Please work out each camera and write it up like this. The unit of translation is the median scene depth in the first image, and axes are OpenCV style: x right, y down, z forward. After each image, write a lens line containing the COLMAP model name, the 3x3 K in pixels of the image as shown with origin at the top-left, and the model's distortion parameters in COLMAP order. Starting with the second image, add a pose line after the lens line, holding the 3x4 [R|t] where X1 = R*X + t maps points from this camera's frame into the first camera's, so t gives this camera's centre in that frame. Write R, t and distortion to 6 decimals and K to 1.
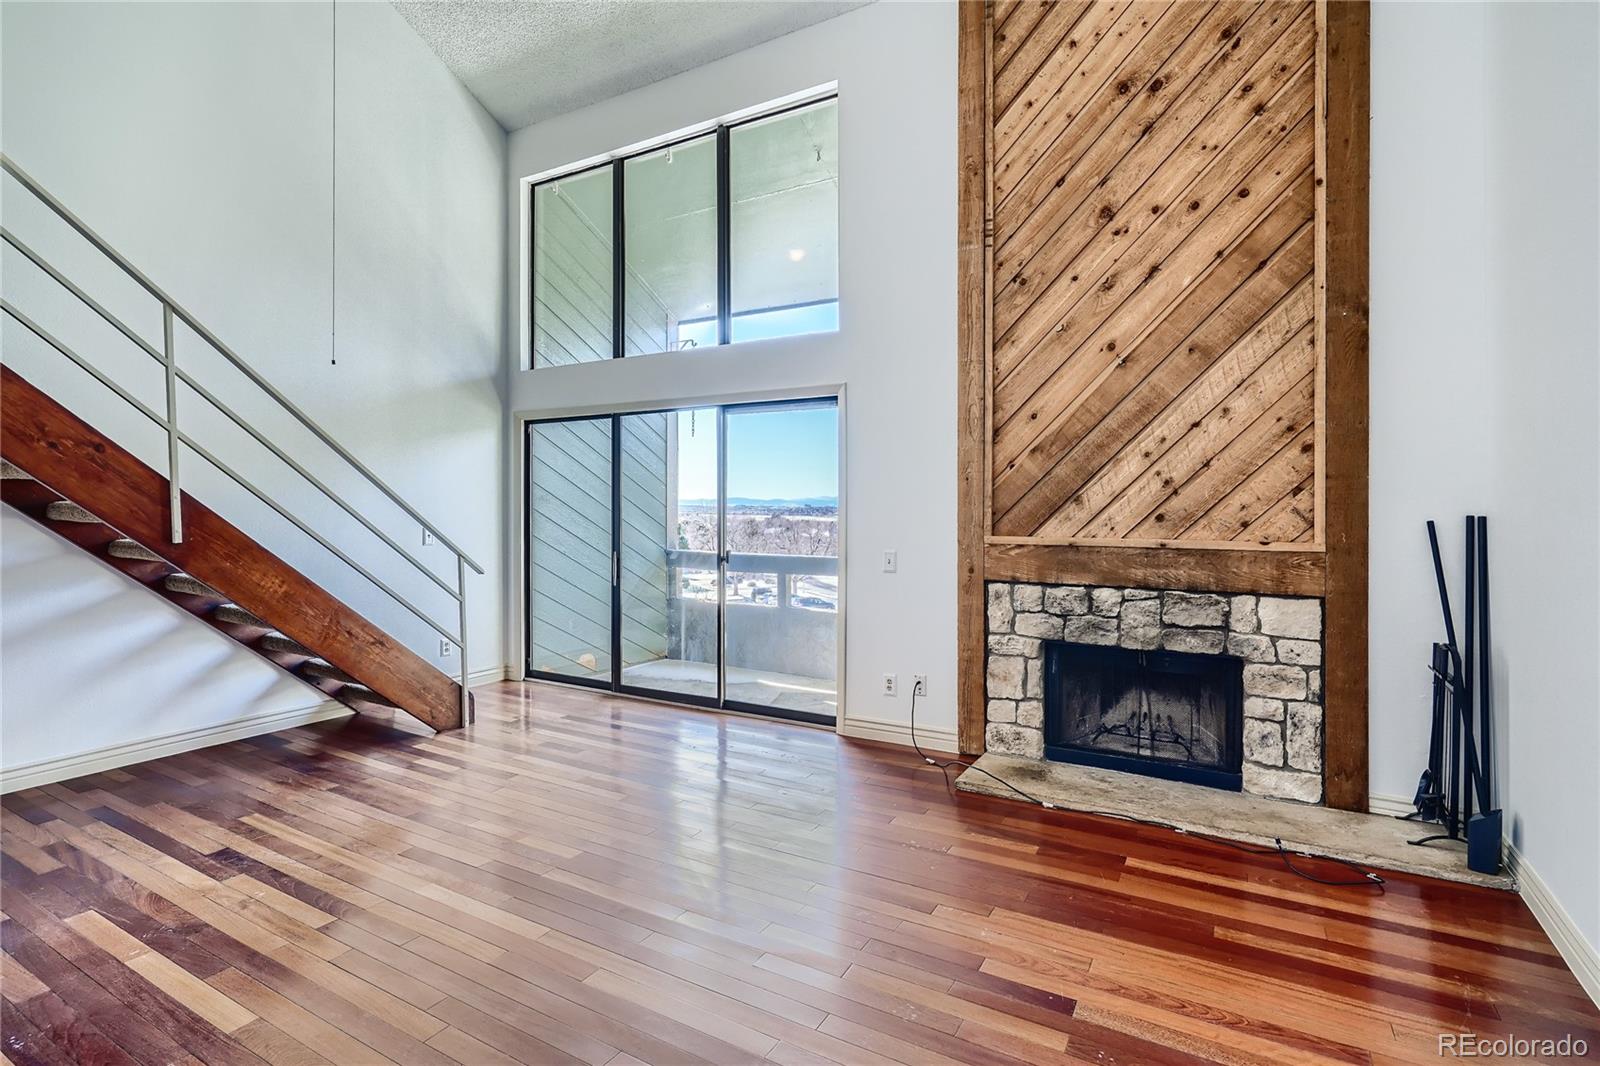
lens RADIAL K [[760.8, 0, 806.3], [0, 760.8, 507.5], [0, 0, 1]] dist [-0.007270, 0.005311]
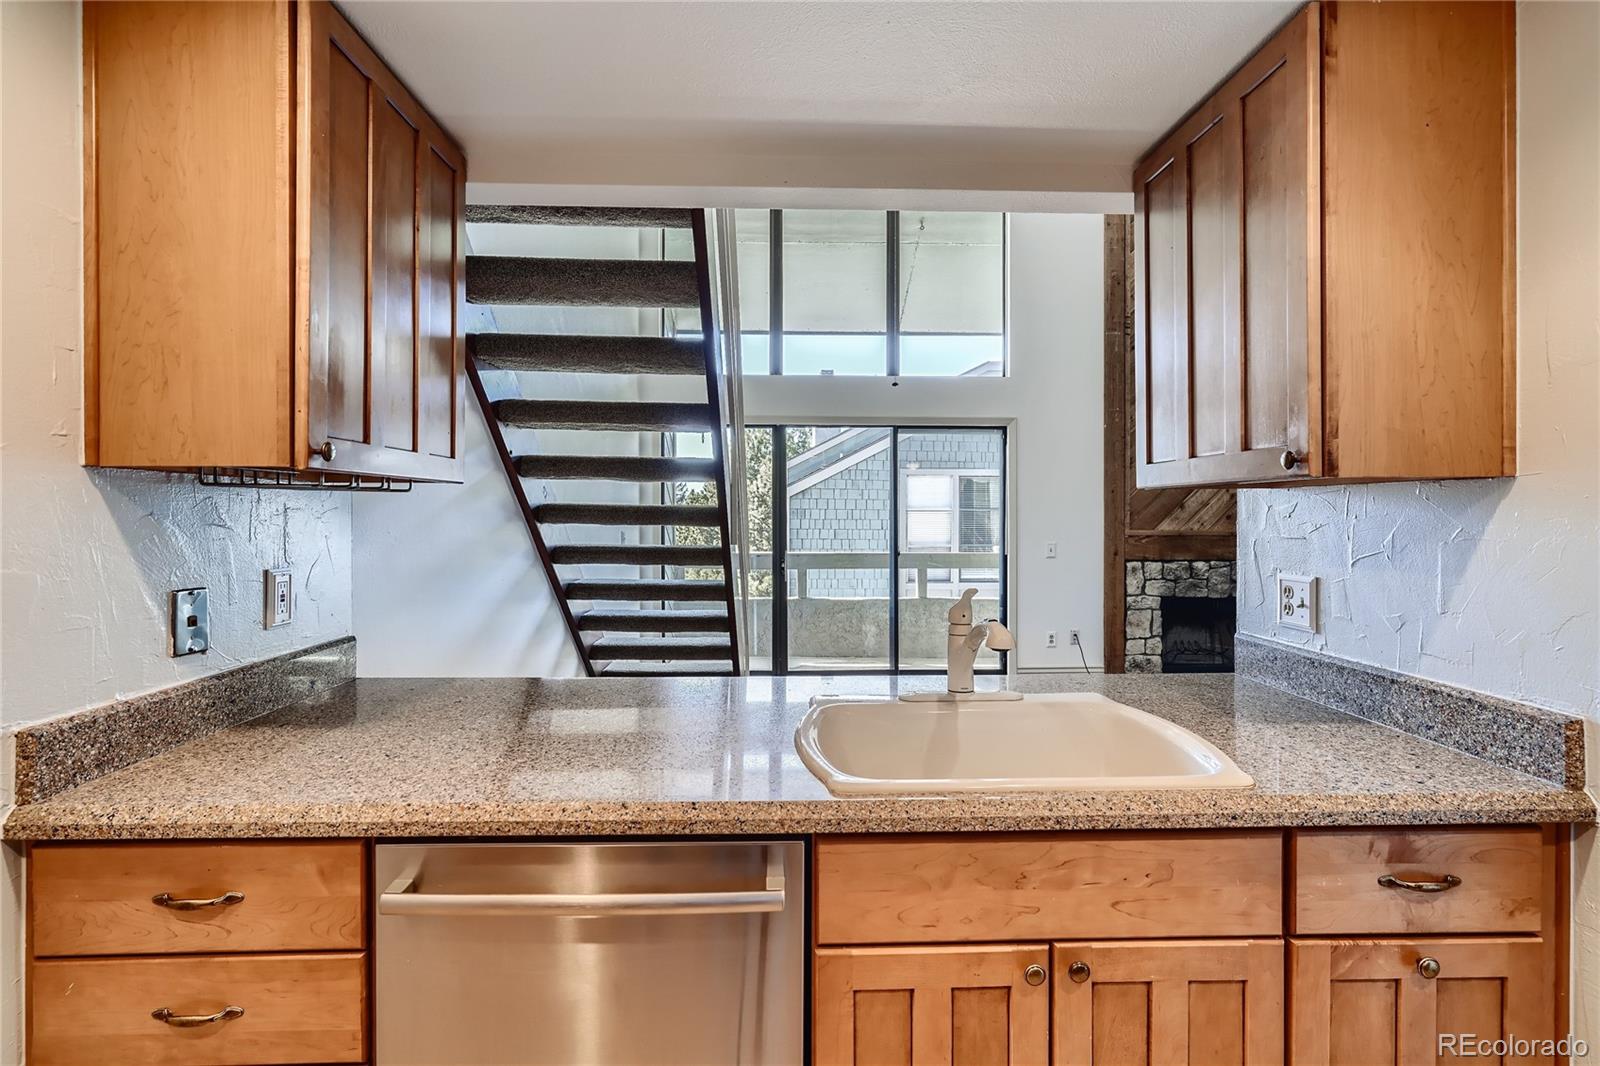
lens RADIAL K [[760.8, 0, 797.0], [0, 760.8, 516.2], [0, 0, 1]] dist [-0.007270, 0.005311]
pose [[0.856193, -0.005022, 0.516632, -1.100635], [0.000359, 0.999958, 0.009125, -0.003726], [-0.516657, -0.007627, 0.856159, 0.063868]]
